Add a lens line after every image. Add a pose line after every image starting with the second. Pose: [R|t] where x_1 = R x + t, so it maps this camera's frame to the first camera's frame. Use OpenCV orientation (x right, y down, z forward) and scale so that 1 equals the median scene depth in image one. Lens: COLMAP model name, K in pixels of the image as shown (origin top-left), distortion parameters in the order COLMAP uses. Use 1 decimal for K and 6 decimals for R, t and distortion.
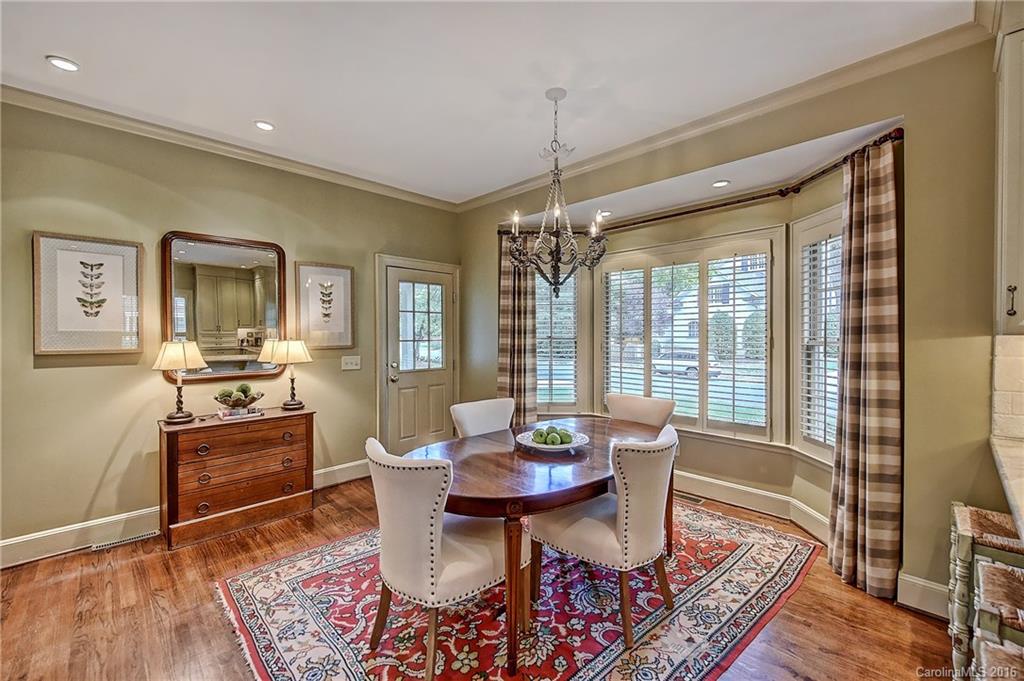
lens RADIAL K [[419.5, 0, 512.0], [0, 419.5, 340.5], [0, 0, 1]] dist [-0.001101, 0.000105]
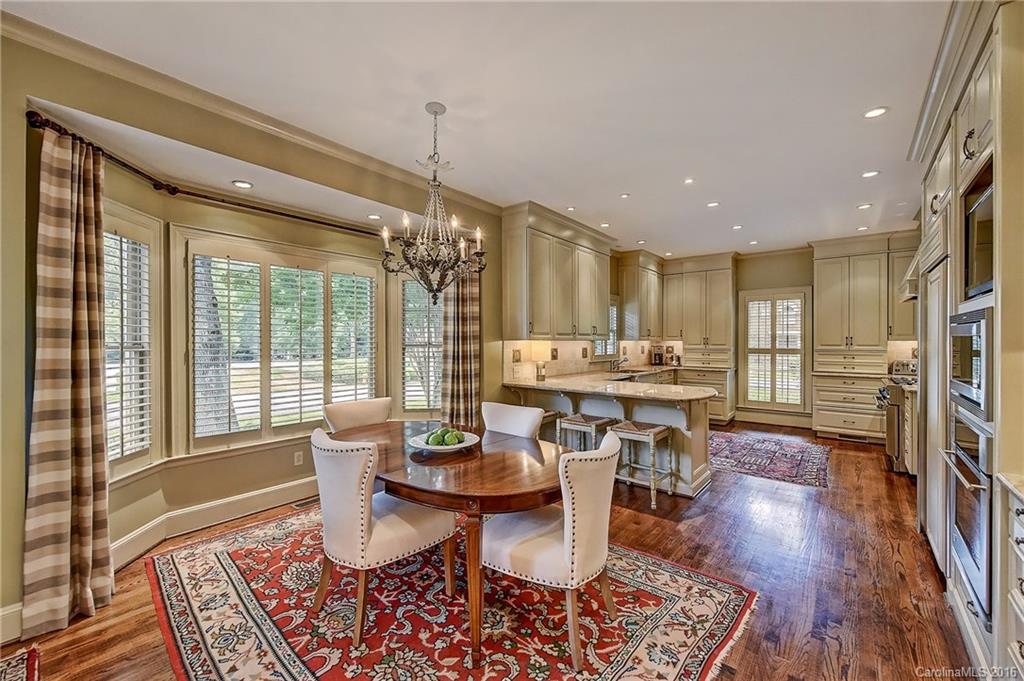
lens RADIAL K [[409.1, 0, 512.0], [0, 409.1, 340.5], [0, 0, 1]] dist [-0.001804, -0.000363]
pose [[-0.106516, -0.000647, 0.994311, -0.704515], [0.014392, 0.999894, 0.002192, -0.009930], [-0.994207, 0.014544, -0.106495, 0.707843]]
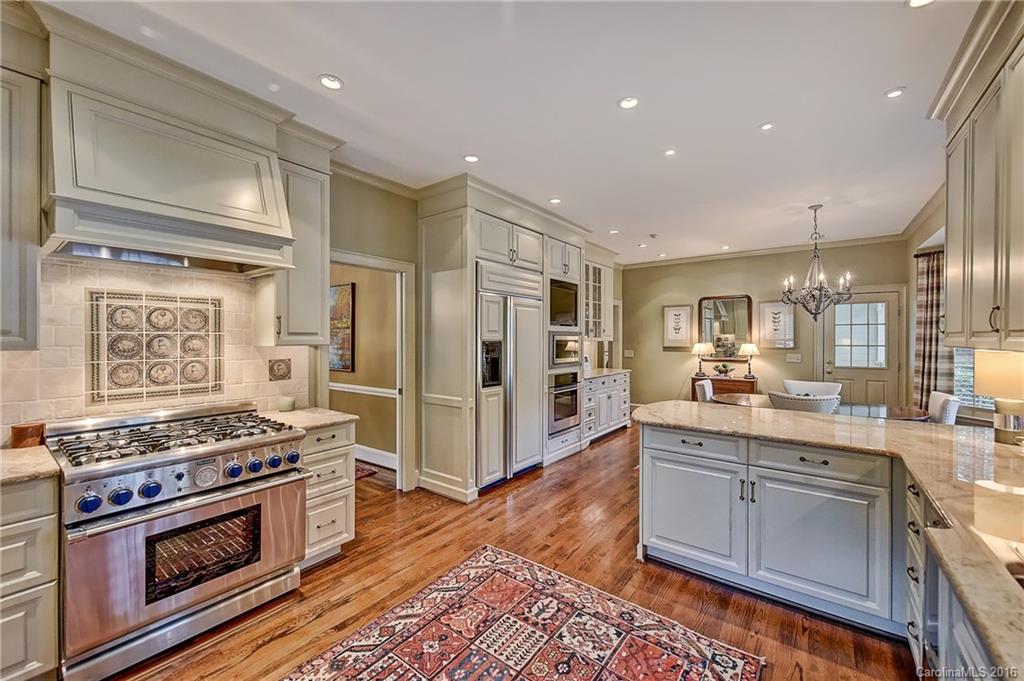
lens RADIAL K [[409.1, 0, 512.0], [0, 409.1, 340.5], [0, 0, 1]] dist [-0.001804, -0.000363]
pose [[0.151707, 0.010090, -0.988374, 1.237580], [-0.015533, 0.999849, 0.007823, -0.013196], [0.988303, 0.014166, 0.151841, -0.397678]]
